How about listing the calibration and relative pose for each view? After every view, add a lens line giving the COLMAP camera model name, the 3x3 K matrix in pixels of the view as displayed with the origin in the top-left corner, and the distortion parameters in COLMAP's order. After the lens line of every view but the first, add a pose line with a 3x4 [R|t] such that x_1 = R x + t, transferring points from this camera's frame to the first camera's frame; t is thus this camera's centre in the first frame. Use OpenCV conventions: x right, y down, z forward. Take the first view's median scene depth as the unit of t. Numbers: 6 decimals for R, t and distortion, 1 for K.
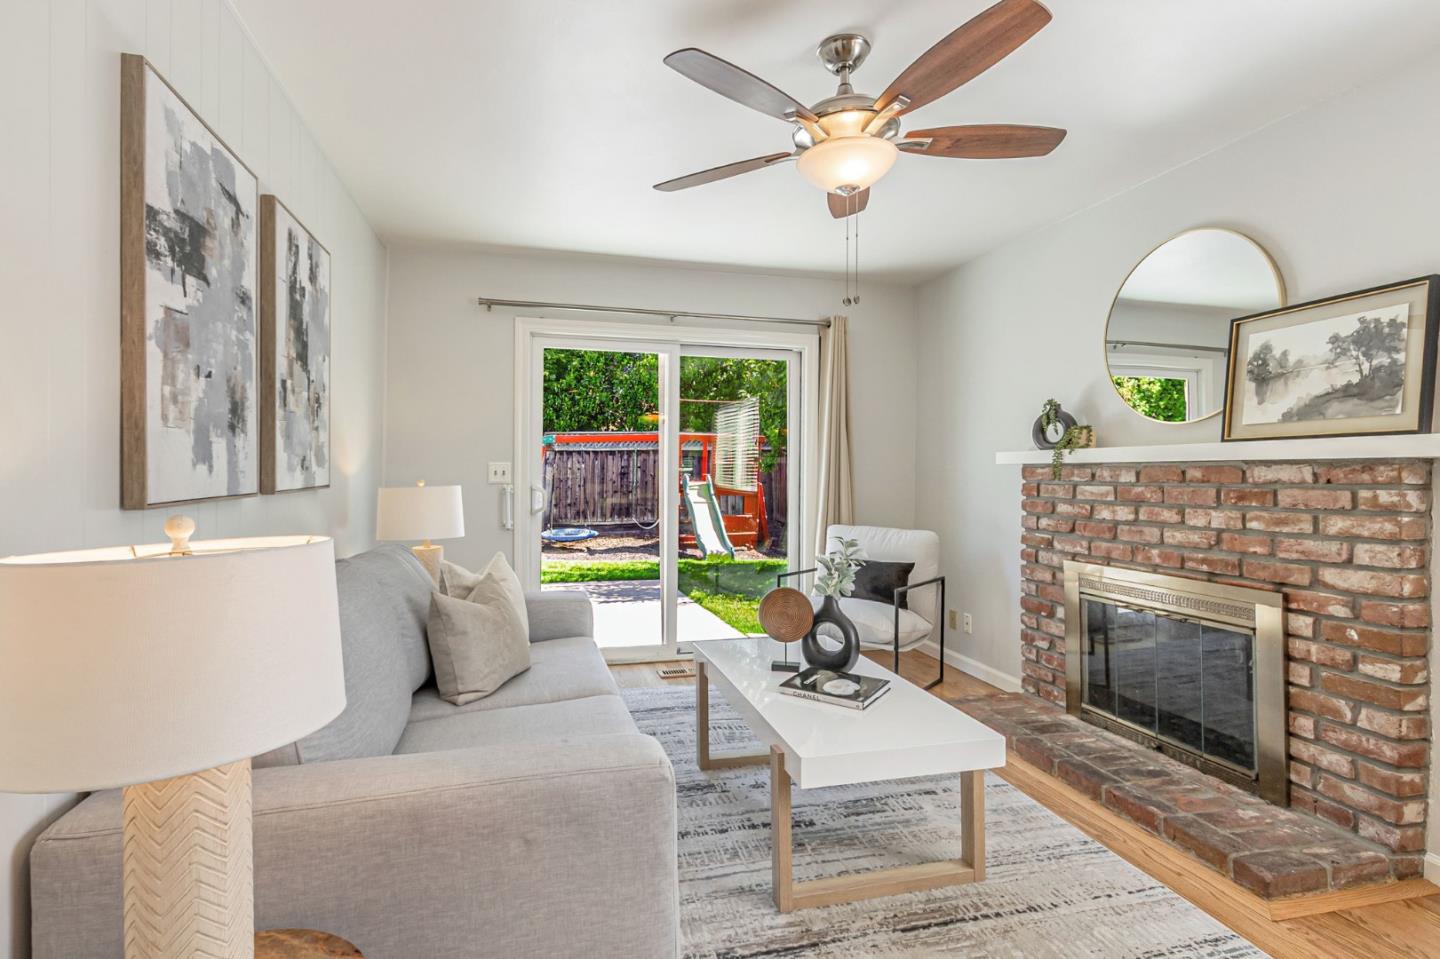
lens RADIAL K [[689.5, 0, 694.9], [0, 689.5, 468.5], [0, 0, 1]] dist [0.003248, -0.000431]
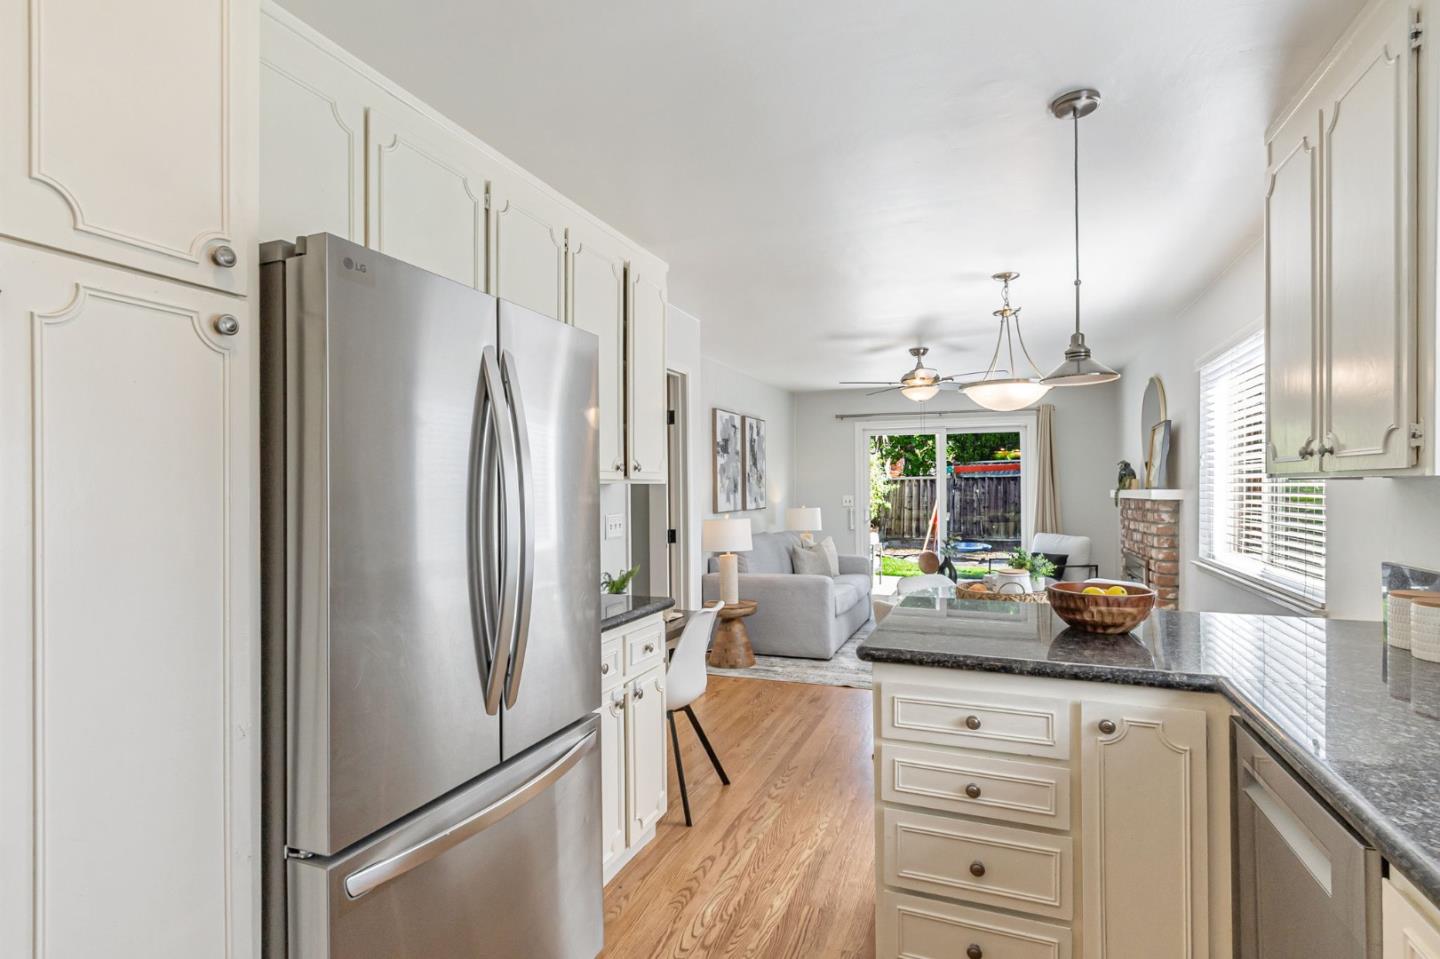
lens RADIAL K [[689.5, 0, 715.5], [0, 689.5, 491.8], [0, 0, 1]] dist [0.003248, -0.000431]
pose [[0.811648, -0.007081, -0.584104, 1.036752], [0.009606, 0.999953, 0.001226, -0.049726], [0.584068, -0.006606, 0.811678, -1.519812]]
